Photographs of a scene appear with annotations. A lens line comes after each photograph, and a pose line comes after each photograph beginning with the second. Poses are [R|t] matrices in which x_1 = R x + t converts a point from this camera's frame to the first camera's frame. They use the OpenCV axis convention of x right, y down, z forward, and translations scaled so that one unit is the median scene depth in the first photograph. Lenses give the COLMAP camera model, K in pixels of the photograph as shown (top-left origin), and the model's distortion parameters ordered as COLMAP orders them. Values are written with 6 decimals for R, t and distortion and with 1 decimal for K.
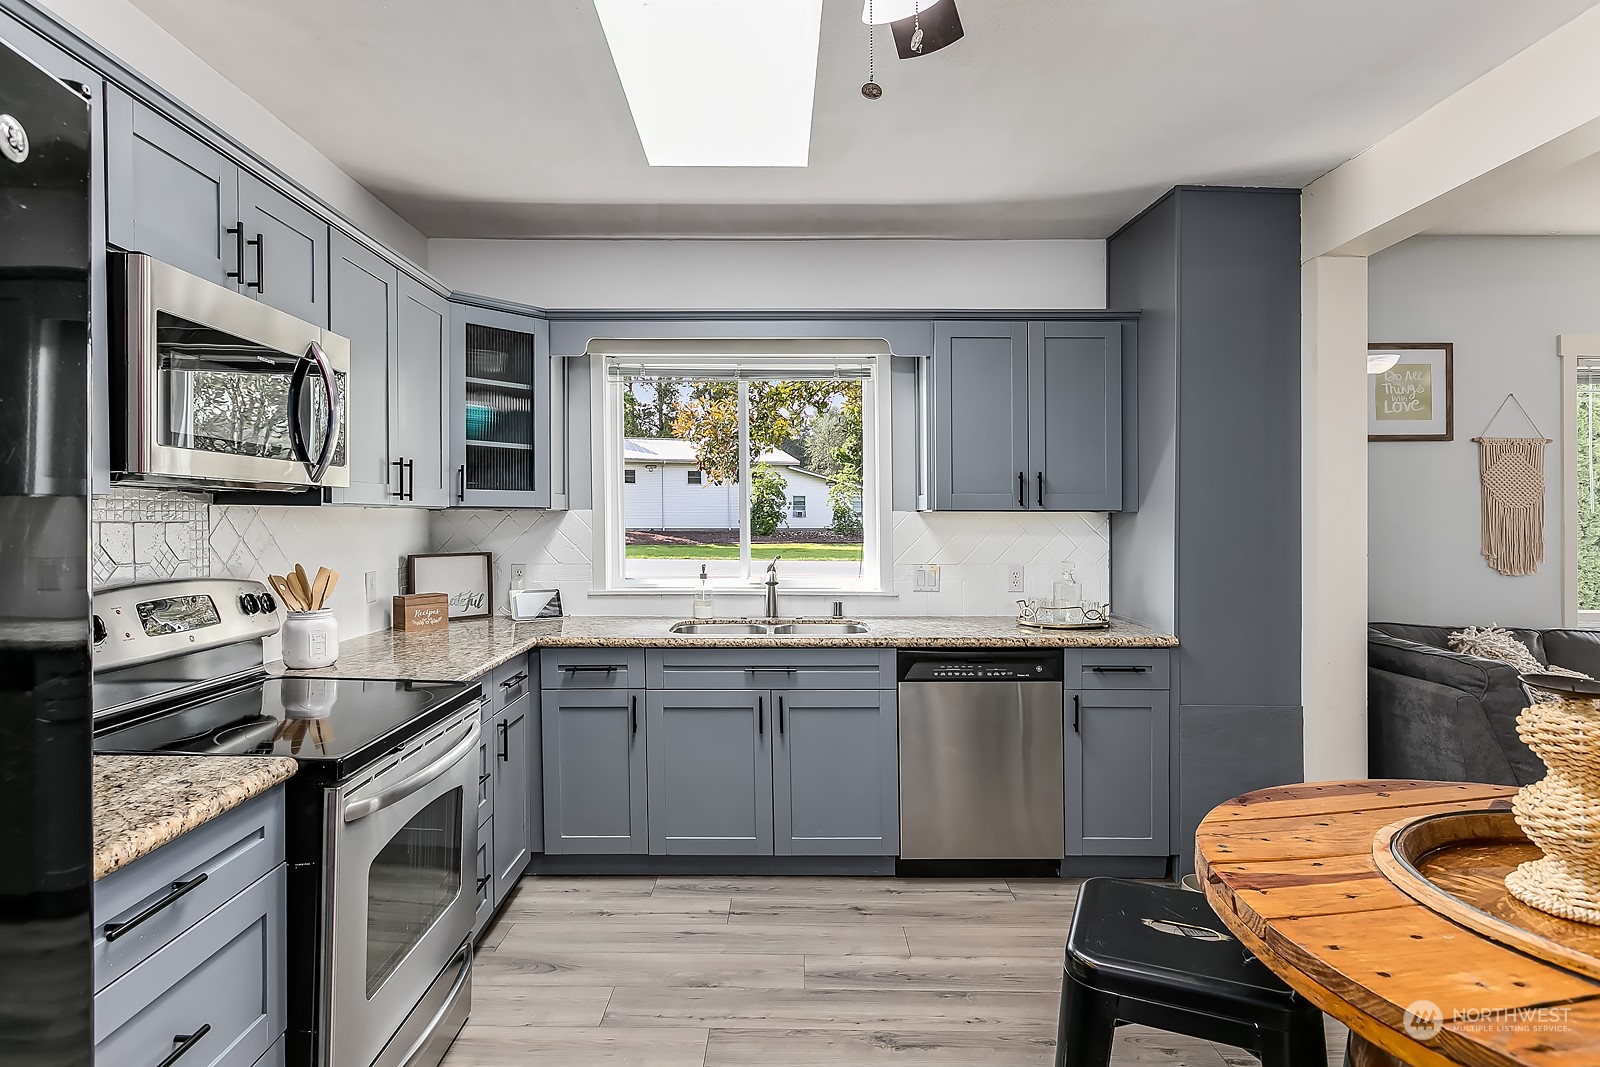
lens RADIAL K [[859.8, 0, 796.5], [0, 859.8, 519.3], [0, 0, 1]] dist [-0.001812, -0.000112]
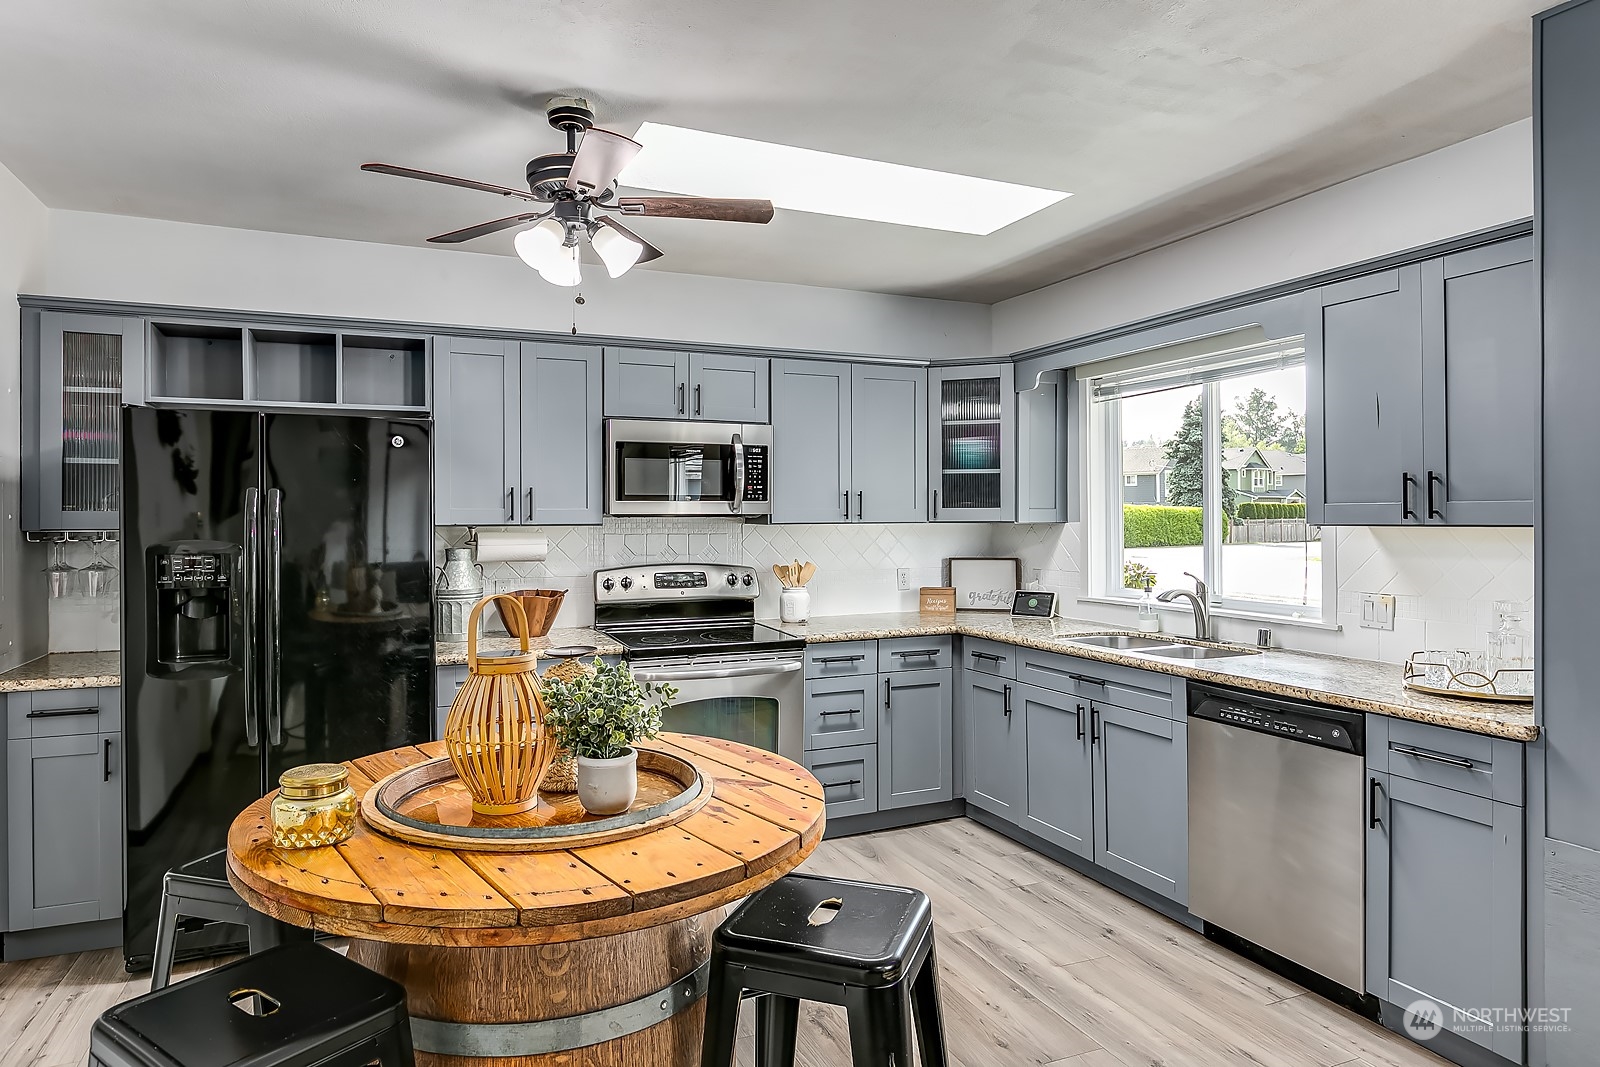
lens RADIAL K [[965.8, 0, 772.5], [0, 965.8, 518.4], [0, 0, 1]] dist [0.002236, -0.002220]
pose [[0.378383, -0.003149, -0.925644, 0.892227], [0.003523, 0.999992, -0.001962, -0.017870], [0.925642, -0.002518, 0.378391, 0.211236]]
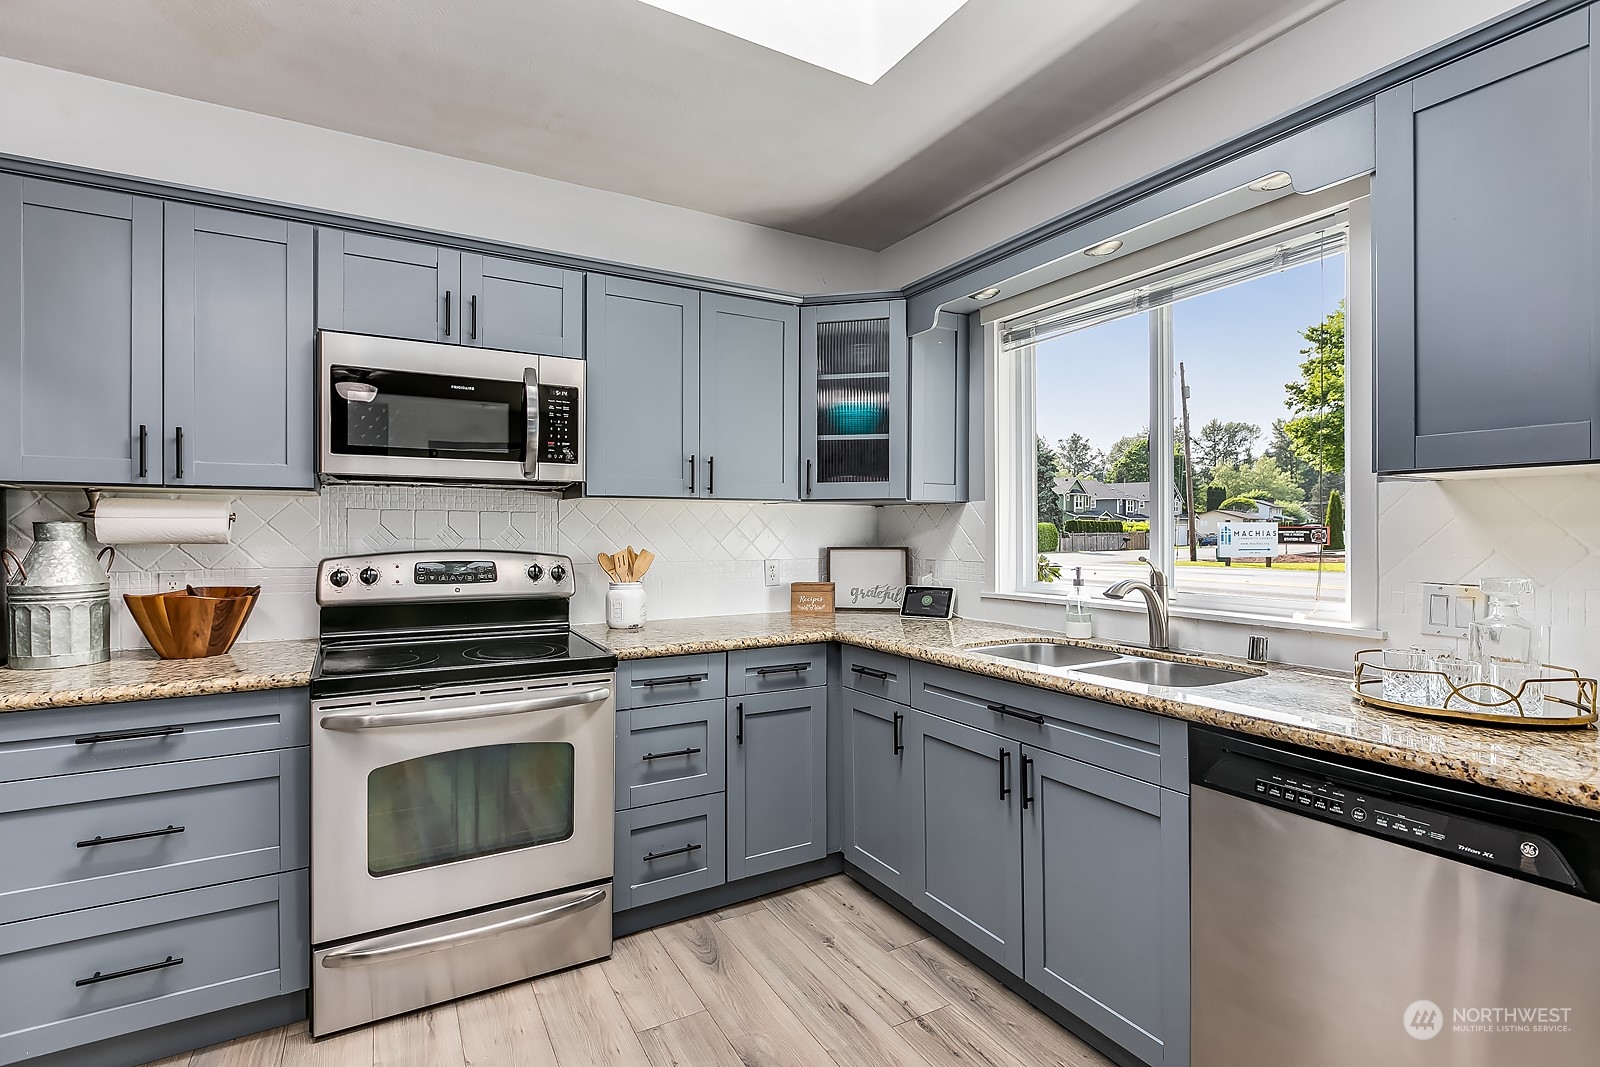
lens RADIAL K [[771.0, 0, 794.9], [0, 771.0, 539.2], [0, 0, 1]] dist [-0.001646, -0.000579]
pose [[0.485553, 0.005585, -0.874190, 0.428475], [-0.000103, 0.999980, 0.006332, 0.027952], [0.874207, -0.002984, 0.485543, 0.532340]]
